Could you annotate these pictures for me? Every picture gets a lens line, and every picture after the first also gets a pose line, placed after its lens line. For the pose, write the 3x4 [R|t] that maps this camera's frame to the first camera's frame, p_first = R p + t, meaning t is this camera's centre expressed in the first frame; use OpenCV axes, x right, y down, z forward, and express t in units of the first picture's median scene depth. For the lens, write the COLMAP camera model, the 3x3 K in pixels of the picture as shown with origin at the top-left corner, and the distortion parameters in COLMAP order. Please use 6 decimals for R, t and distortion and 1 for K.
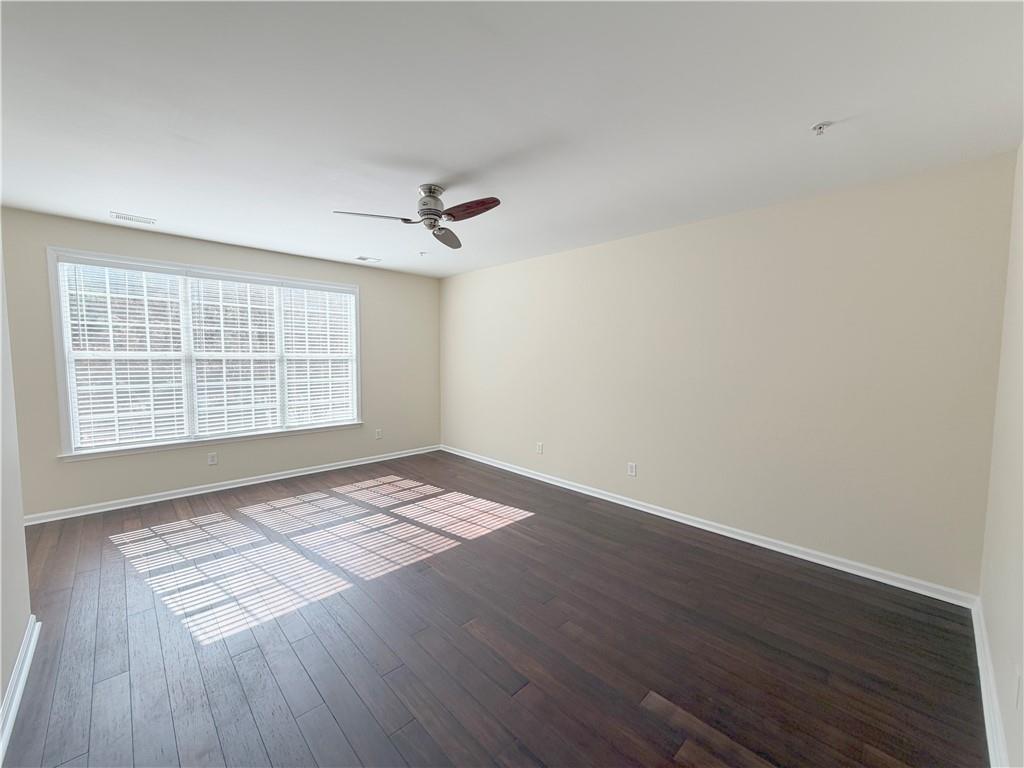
lens RADIAL K [[407.3, 0, 508.7], [0, 407.3, 384.0], [0, 0, 1]] dist [0.000773, 0.000015]
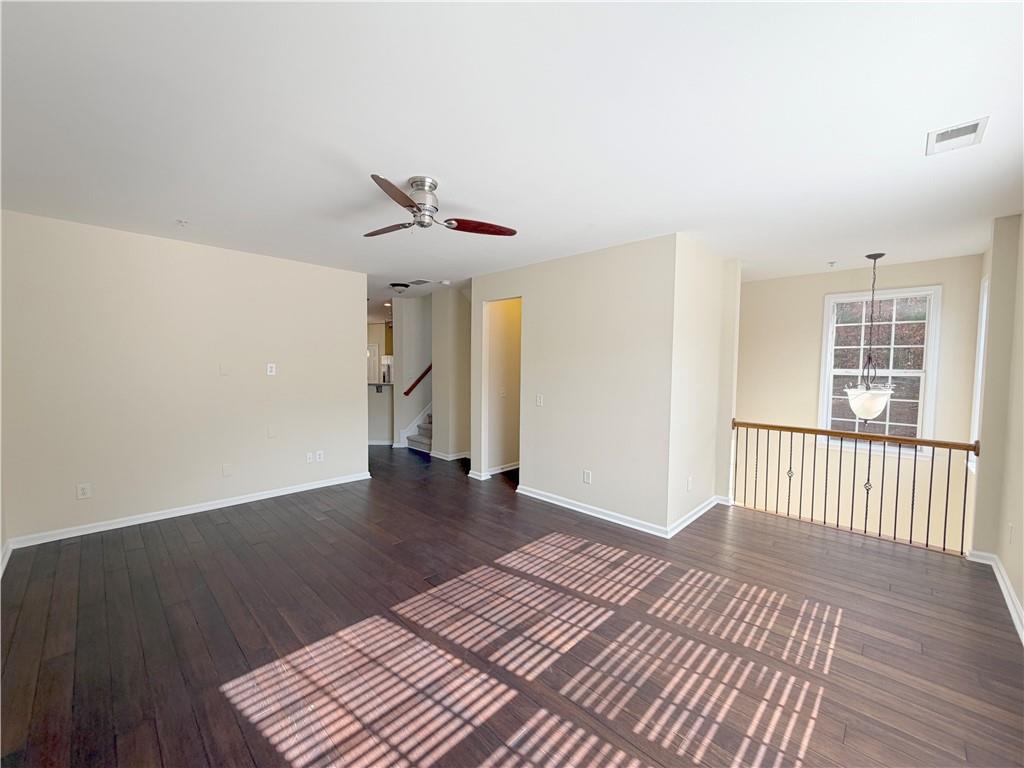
lens RADIAL K [[407.3, 0, 508.7], [0, 407.3, 384.0], [0, 0, 1]] dist [0.000773, 0.000015]
pose [[-0.999519, -0.023893, -0.019775, -0.240857], [-0.025969, 0.993317, 0.112462, -0.096791], [0.016956, 0.112922, -0.993459, 1.317267]]
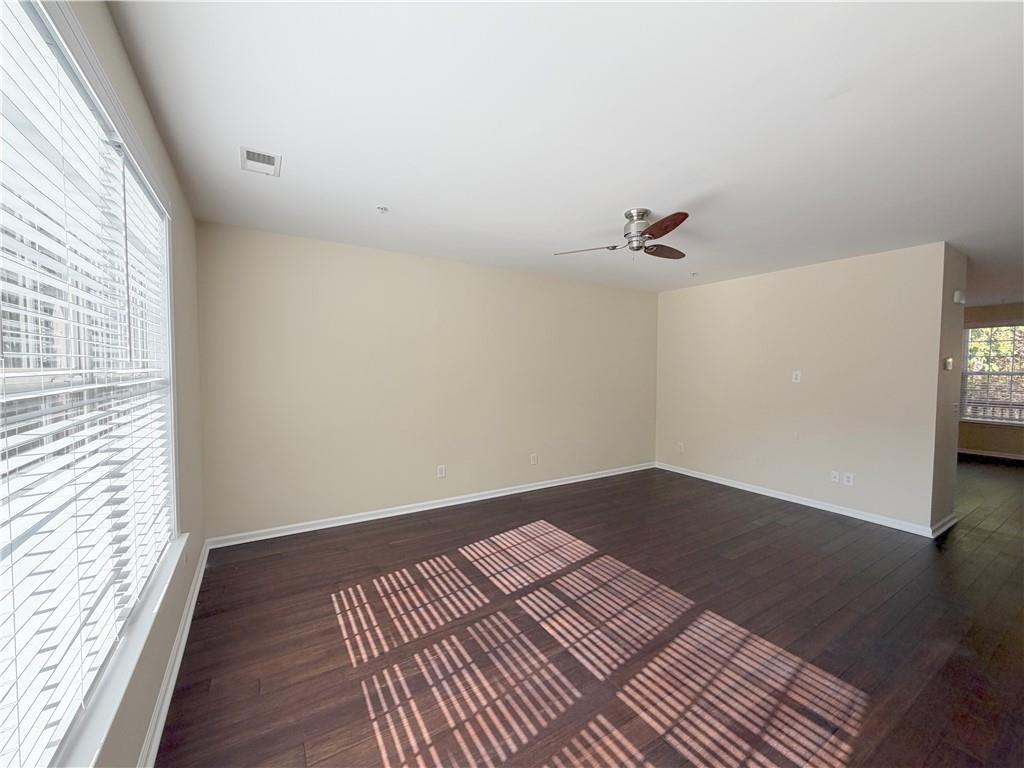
lens RADIAL K [[407.3, 0, 508.7], [0, 407.3, 384.0], [0, 0, 1]] dist [0.000773, 0.000015]
pose [[0.223052, -0.049414, 0.973553, -0.870414], [0.059815, 0.997526, 0.036927, -0.066494], [-0.972970, 0.049996, 0.225456, 0.753399]]
